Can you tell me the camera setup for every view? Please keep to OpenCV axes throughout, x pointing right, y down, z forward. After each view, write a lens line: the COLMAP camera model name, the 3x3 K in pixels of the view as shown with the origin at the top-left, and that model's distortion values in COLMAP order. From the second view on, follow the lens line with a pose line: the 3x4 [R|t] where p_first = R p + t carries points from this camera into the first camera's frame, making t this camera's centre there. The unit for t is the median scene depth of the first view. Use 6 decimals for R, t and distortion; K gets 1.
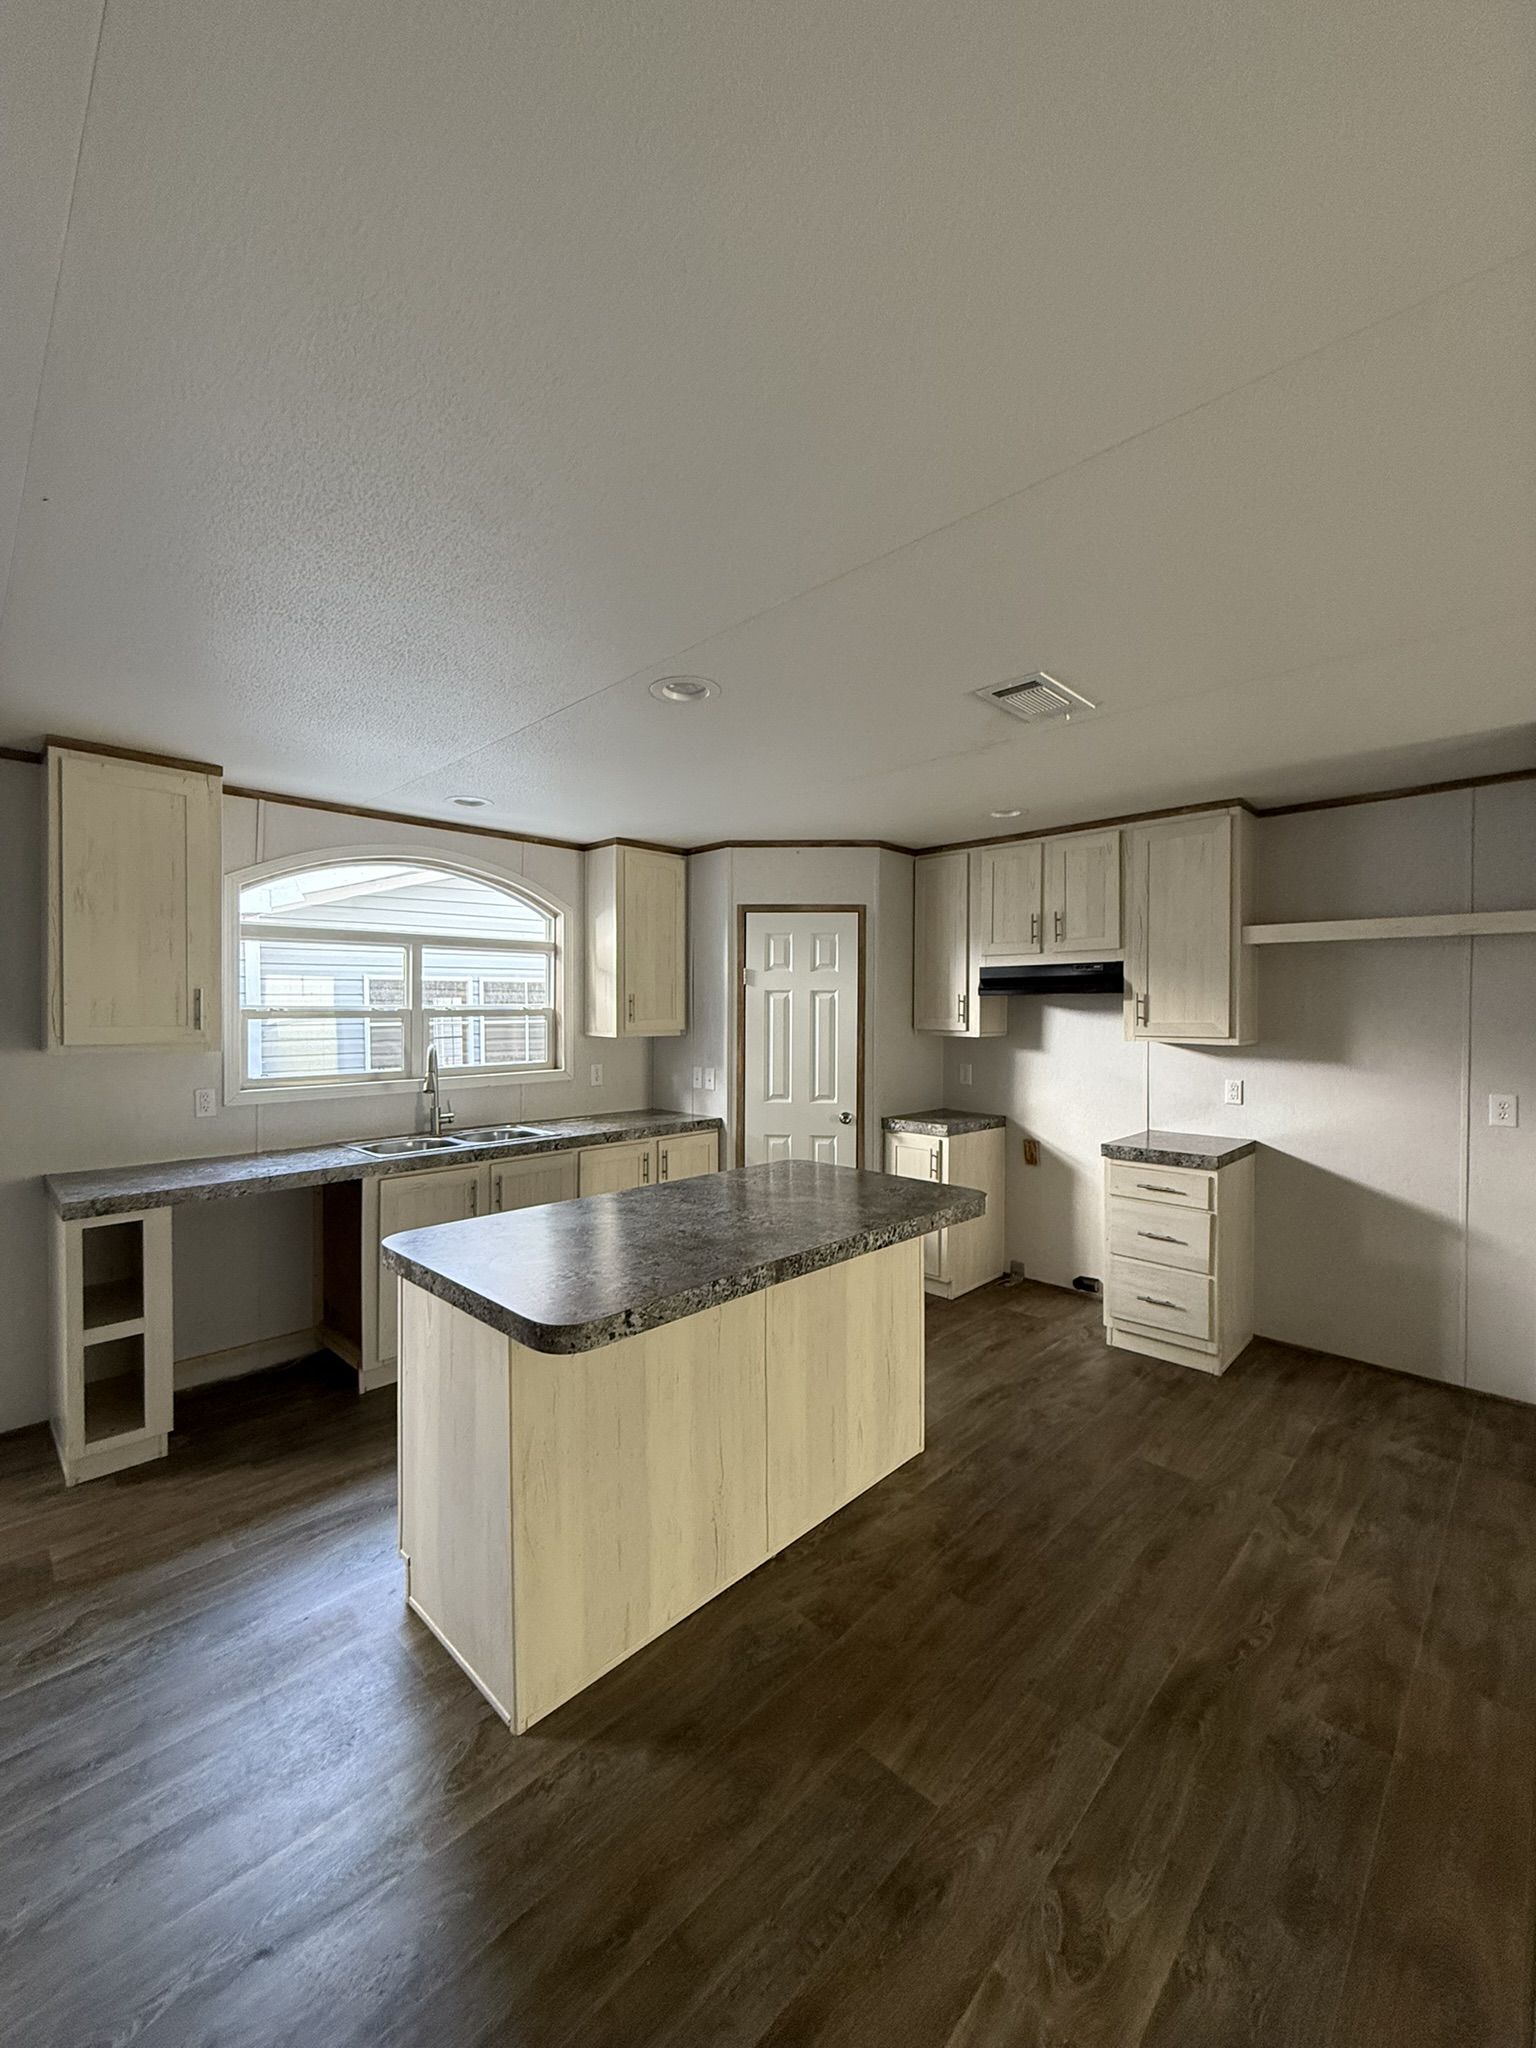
lens RADIAL K [[818.2, 0, 764.6], [0, 818.2, 1017.0], [0, 0, 1]] dist [0.000252, 0.001217]
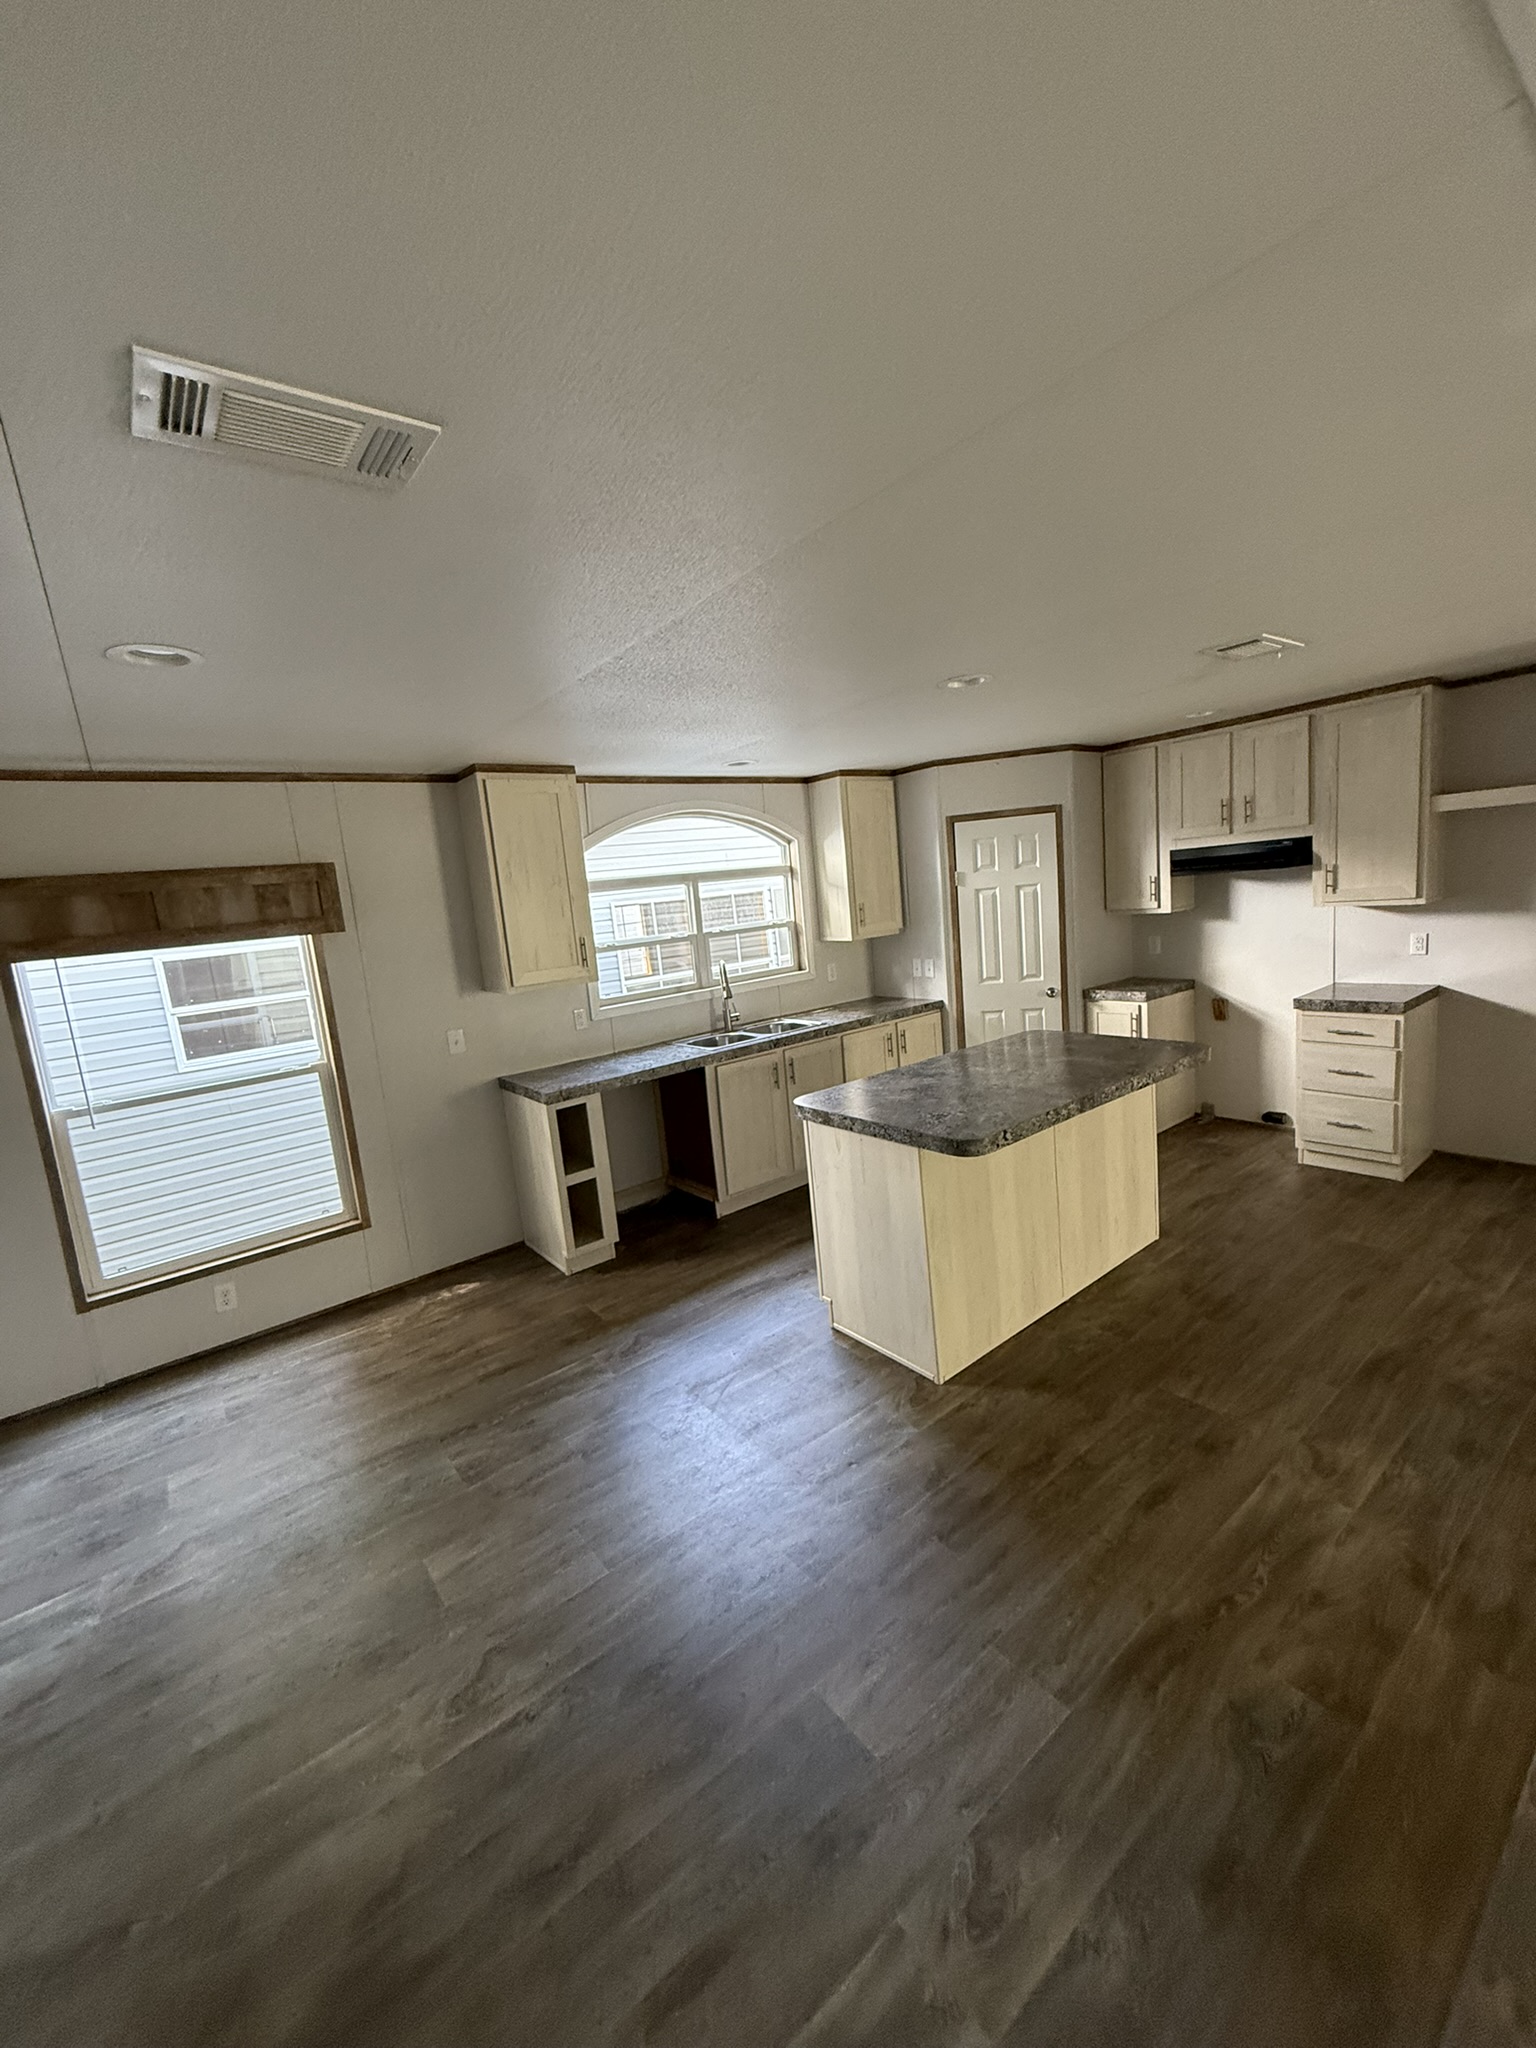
lens RADIAL K [[818.2, 0, 765.2], [0, 818.2, 1018.9], [0, 0, 1]] dist [0.000252, 0.001217]
pose [[0.986532, -0.071695, -0.147017, -0.158966], [0.092876, 0.985402, 0.142680, -0.052099], [0.134641, -0.154413, 0.978789, -0.245086]]
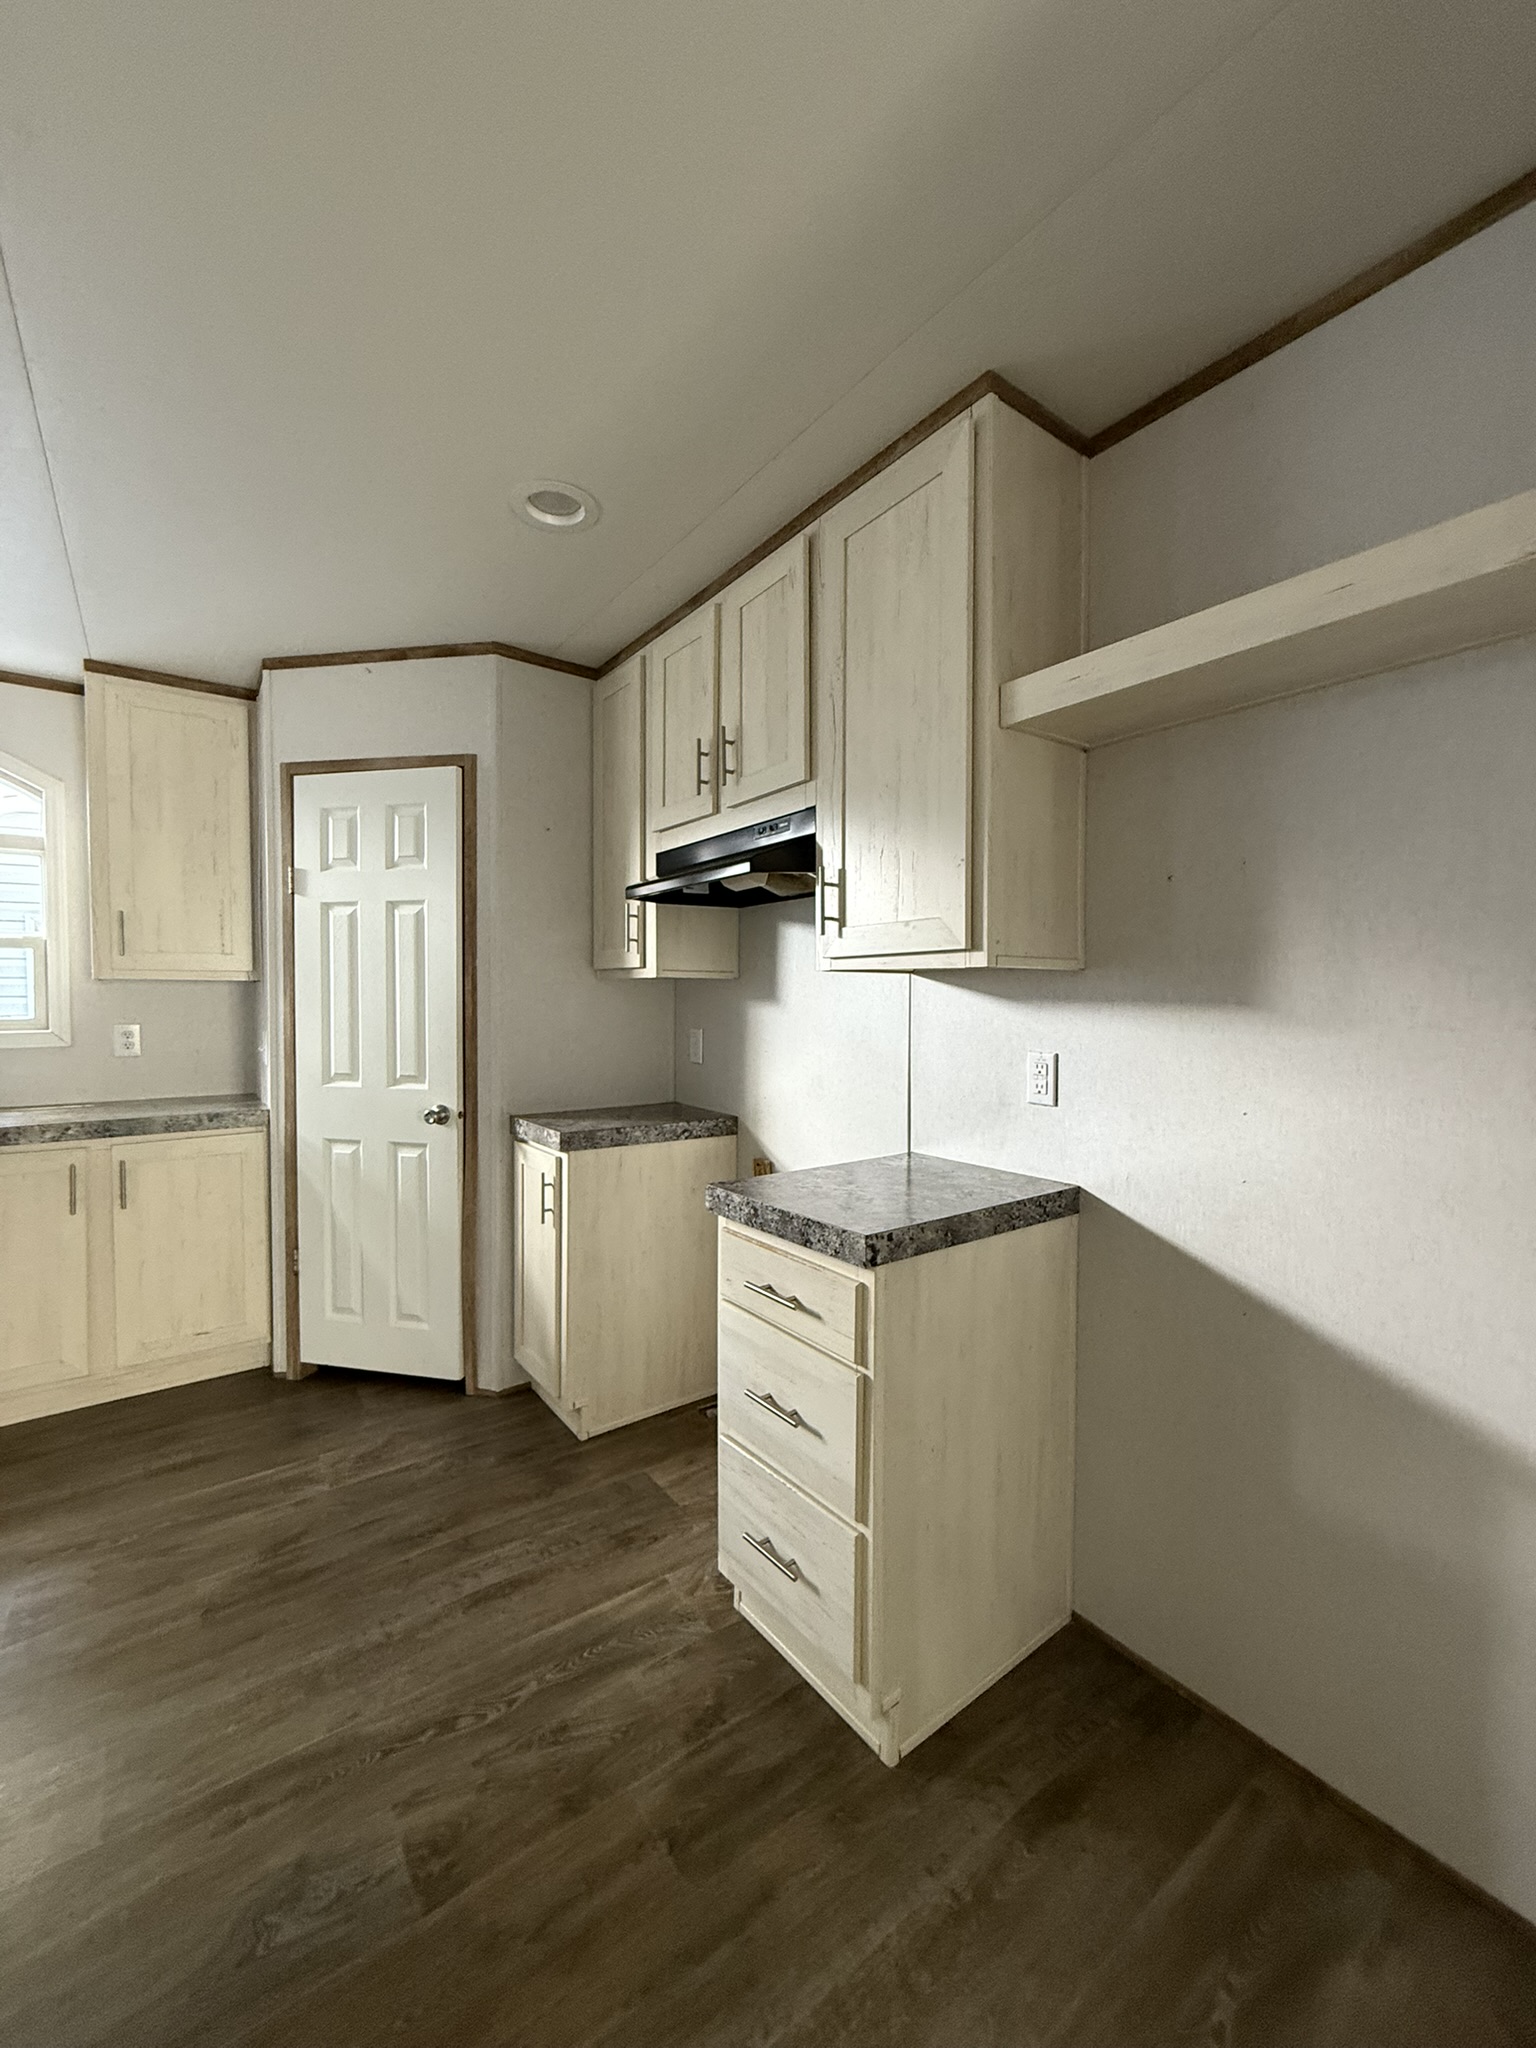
lens RADIAL K [[818.2, 0, 770.9], [0, 818.2, 1013.9], [0, 0, 1]] dist [0.000252, 0.001217]
pose [[0.987591, 0.003373, -0.157009, 0.500463], [-0.001920, 0.999954, 0.009406, 0.051906], [0.157034, -0.008988, 0.987552, 0.526181]]
